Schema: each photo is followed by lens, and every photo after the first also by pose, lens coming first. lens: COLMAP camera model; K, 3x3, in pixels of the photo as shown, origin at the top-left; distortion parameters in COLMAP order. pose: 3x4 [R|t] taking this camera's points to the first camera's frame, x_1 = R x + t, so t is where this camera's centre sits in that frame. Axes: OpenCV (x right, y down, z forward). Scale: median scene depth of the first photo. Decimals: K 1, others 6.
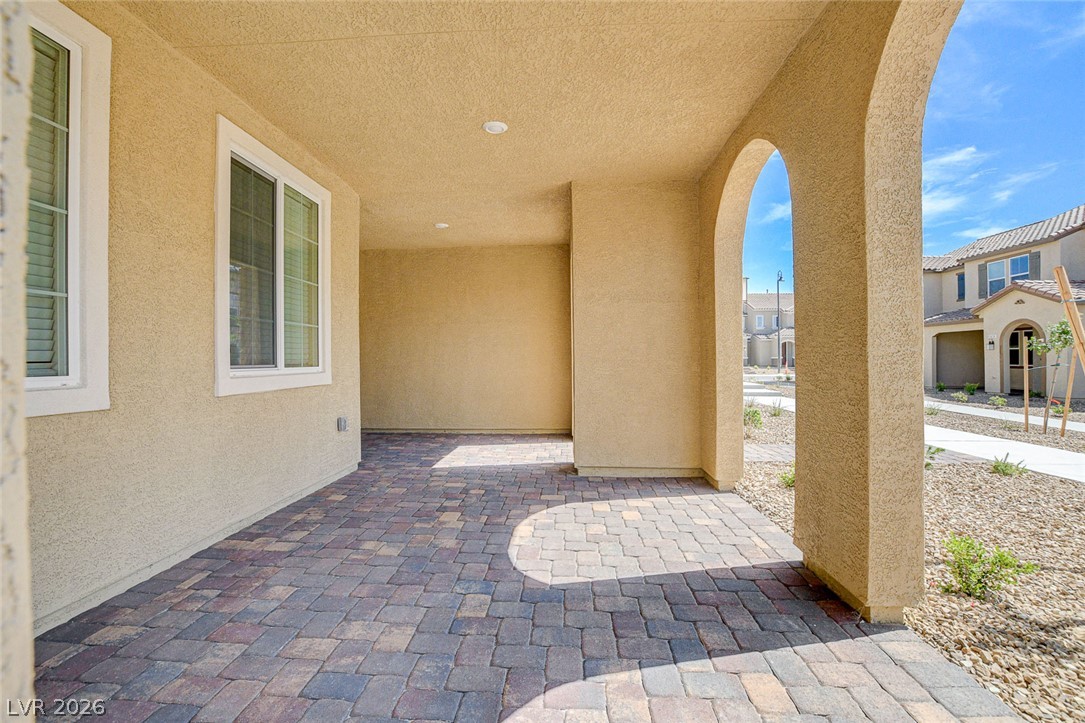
lens RADIAL K [[476.9, 0, 542.5], [0, 476.9, 361.5], [0, 0, 1]] dist [-0.029036, 0.000208]
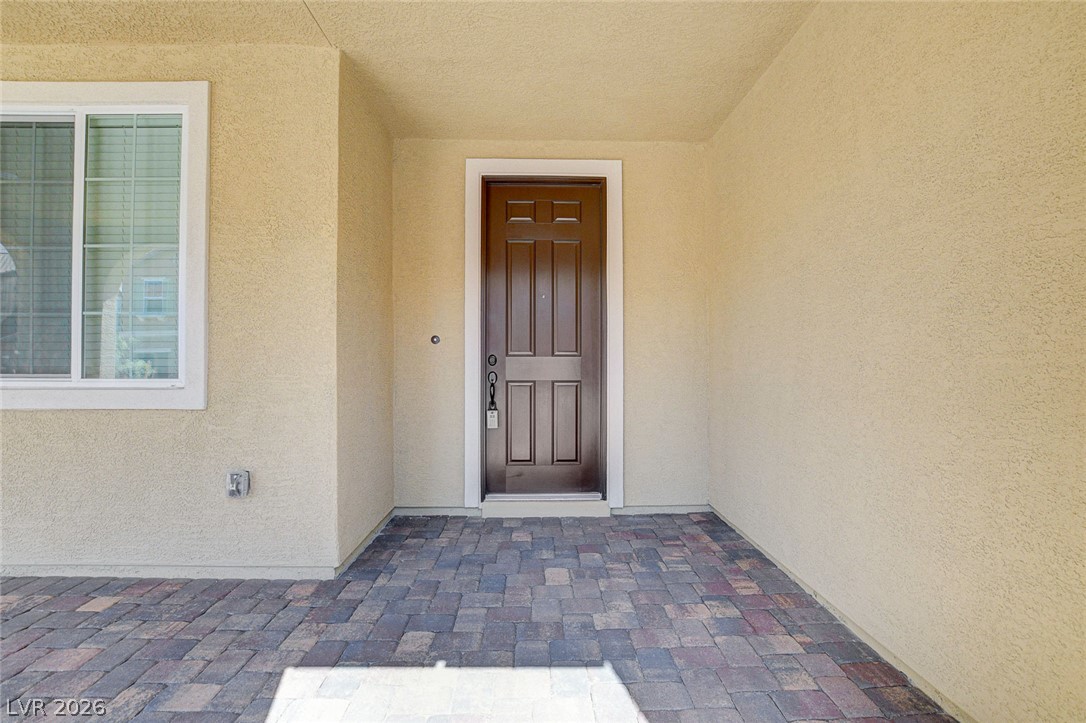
lens RADIAL K [[477.4, 0, 543.0], [0, 477.4, 361.5], [0, 0, 1]] dist [-0.029036, 0.000208]
pose [[0.086015, 0.006016, -0.996276, 0.194802], [-0.005936, 0.999967, 0.005526, -0.019830], [0.996276, 0.005438, 0.086047, 1.628981]]
